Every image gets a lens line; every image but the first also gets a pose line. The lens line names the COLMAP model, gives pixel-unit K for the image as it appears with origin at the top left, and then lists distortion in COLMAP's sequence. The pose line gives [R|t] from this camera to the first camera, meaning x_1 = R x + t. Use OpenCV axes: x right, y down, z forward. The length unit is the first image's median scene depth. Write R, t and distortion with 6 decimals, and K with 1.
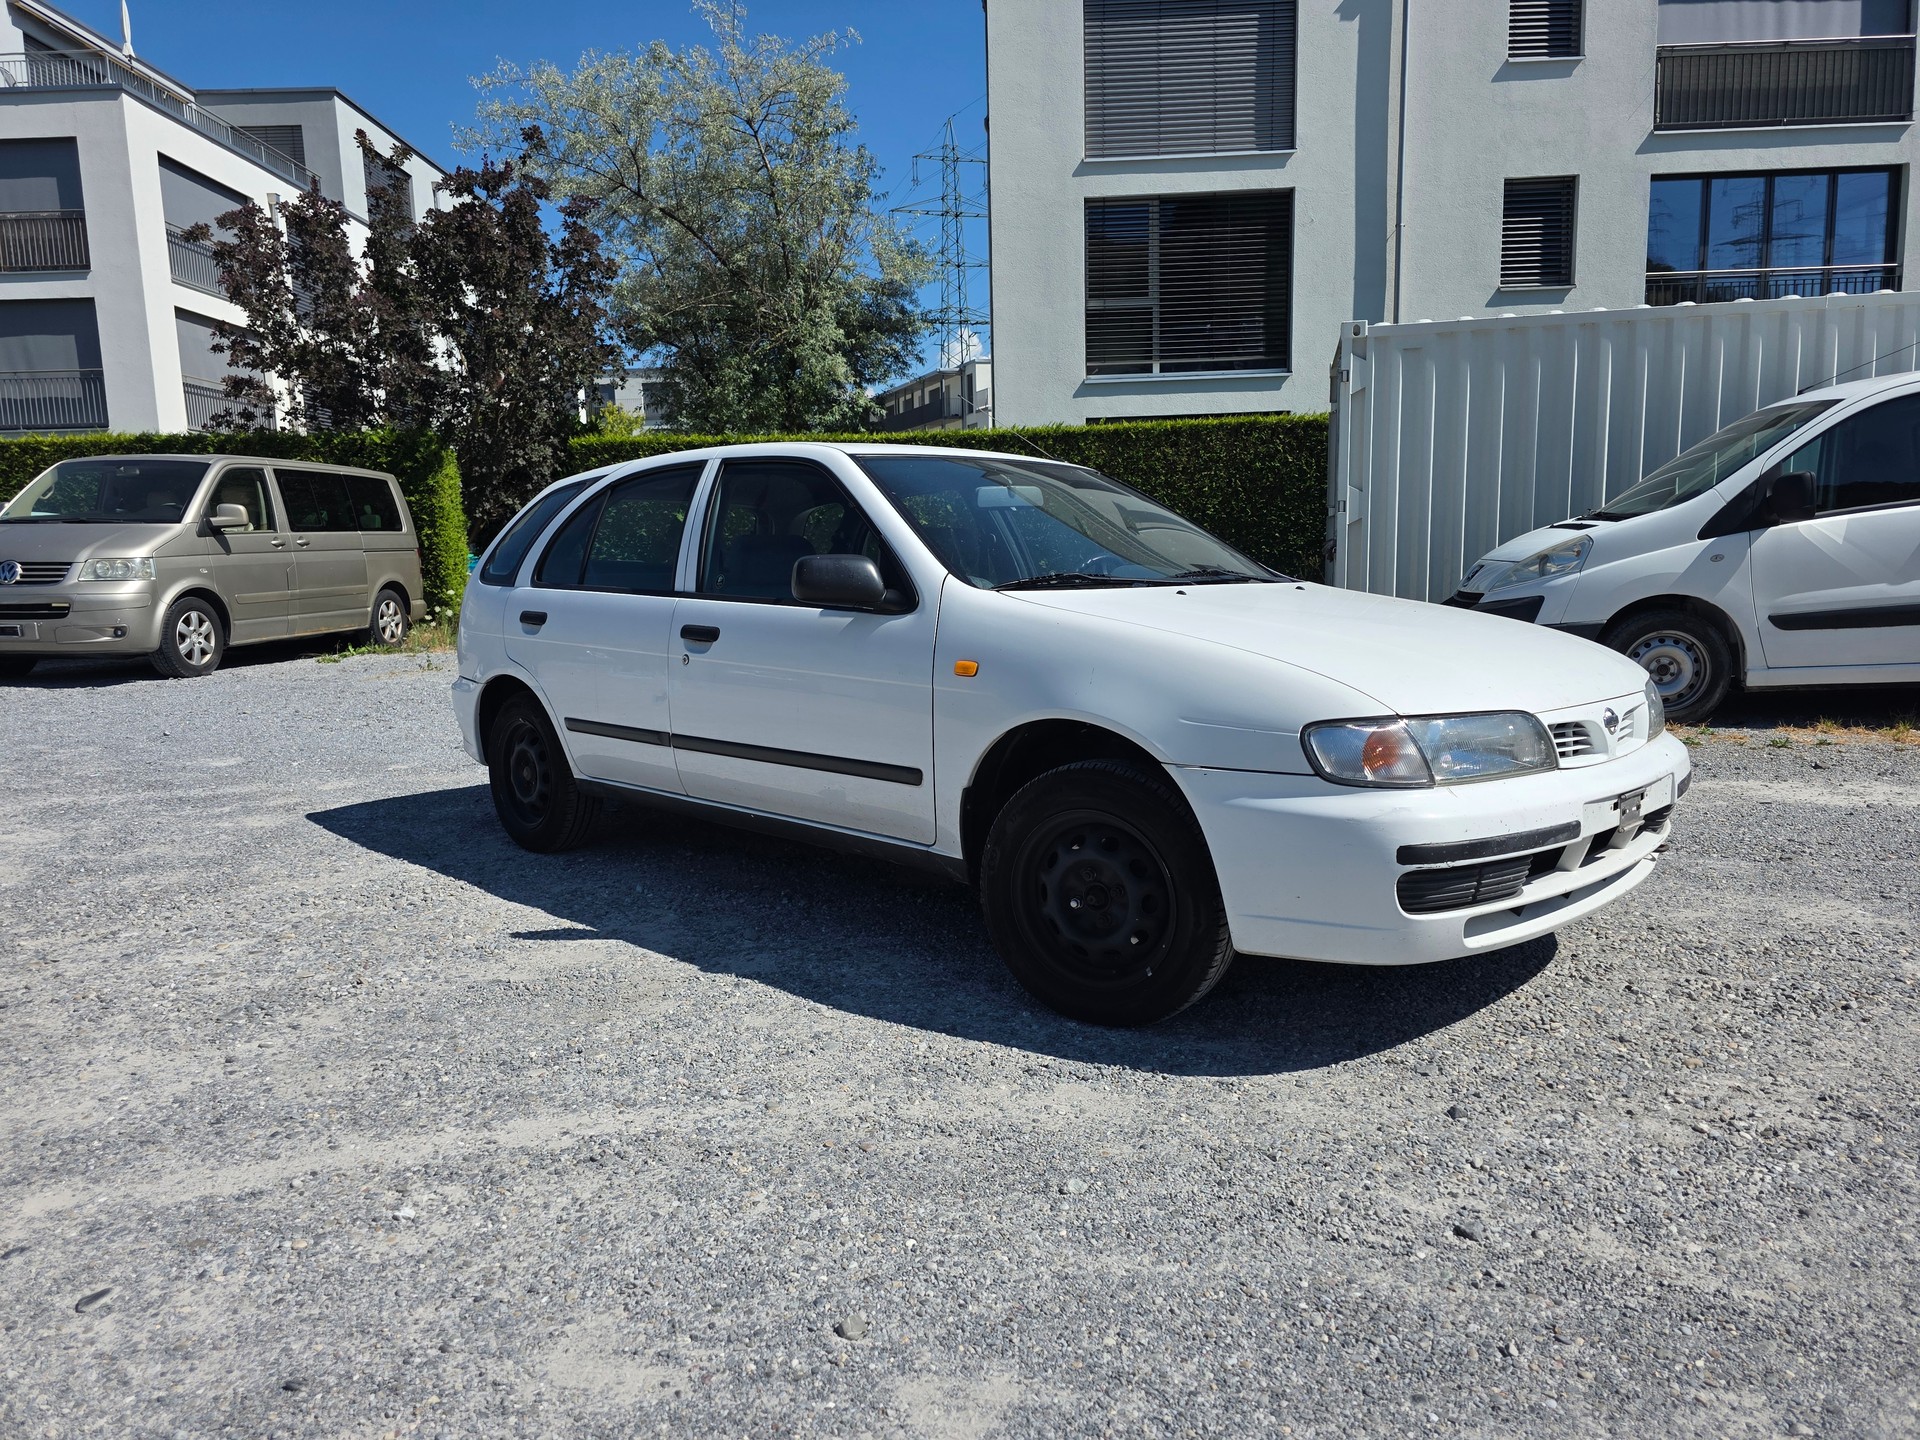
lens RADIAL K [[1292.9, 0, 956.3], [0, 1292.9, 718.7], [0, 0, 1]] dist [0.068823, -0.067811]
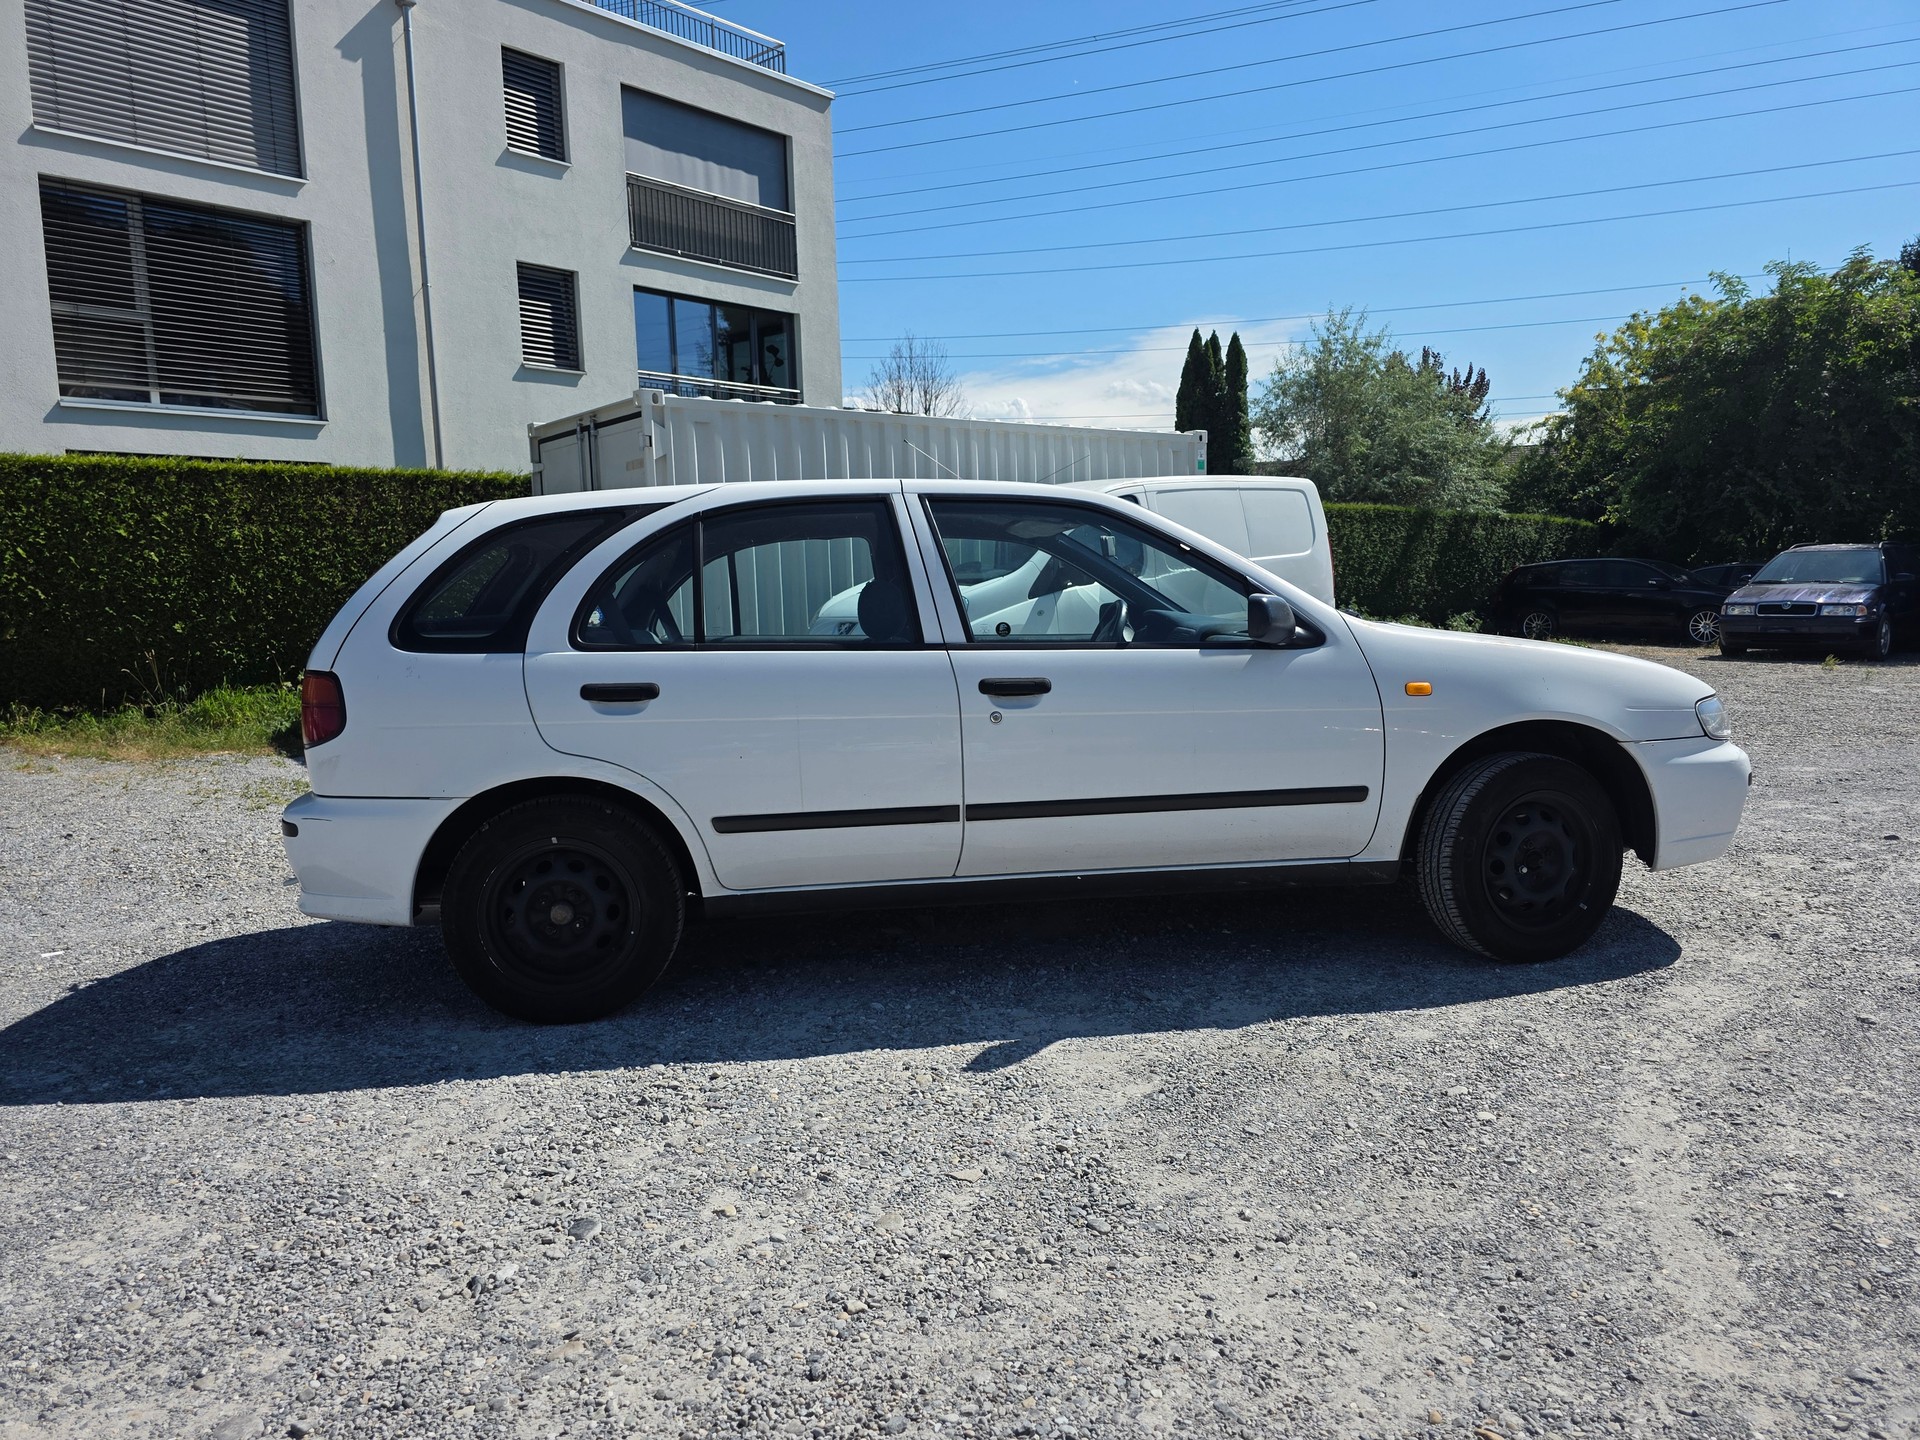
lens RADIAL K [[1289.9, 0, 975.9], [0, 1289.9, 719.8], [0, 0, 1]] dist [0.061821, -0.059736]
pose [[0.620308, -0.075098, 0.780755, -0.262901], [0.114896, 0.993368, 0.004264, -0.014427], [-0.775898, 0.087060, 0.624823, 0.134039]]
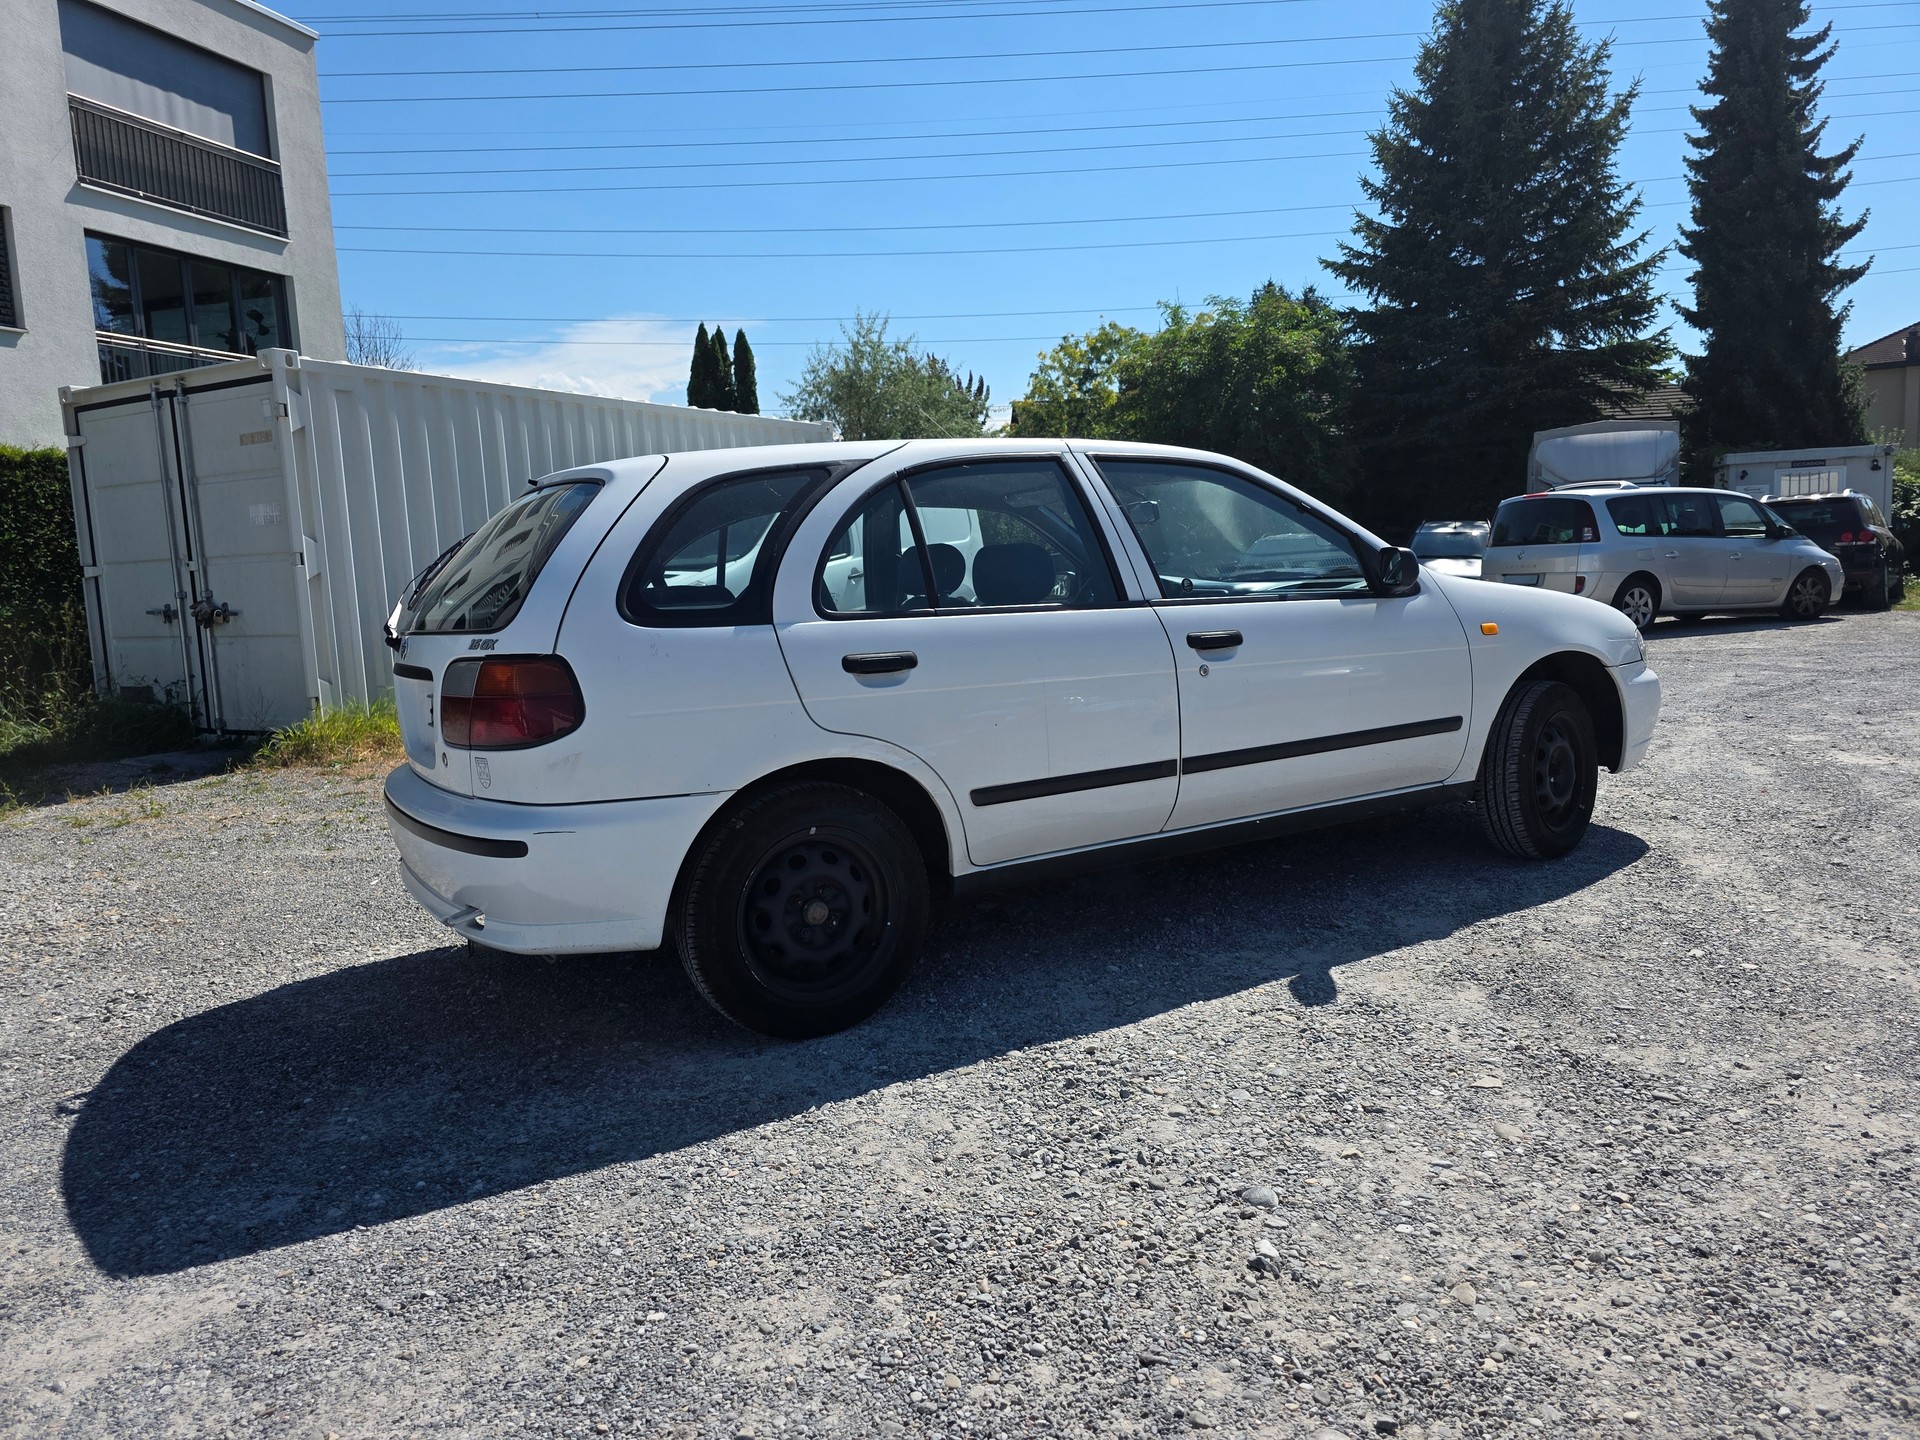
lens RADIAL K [[1285.8, 0, 972.0], [0, 1285.8, 698.4], [0, 0, 1]] dist [0.068181, -0.066208]
pose [[0.253341, -0.090495, 0.963135, -0.325486], [0.168215, 0.984568, 0.048261, -0.028347], [-0.952639, 0.149787, 0.264654, 0.267252]]
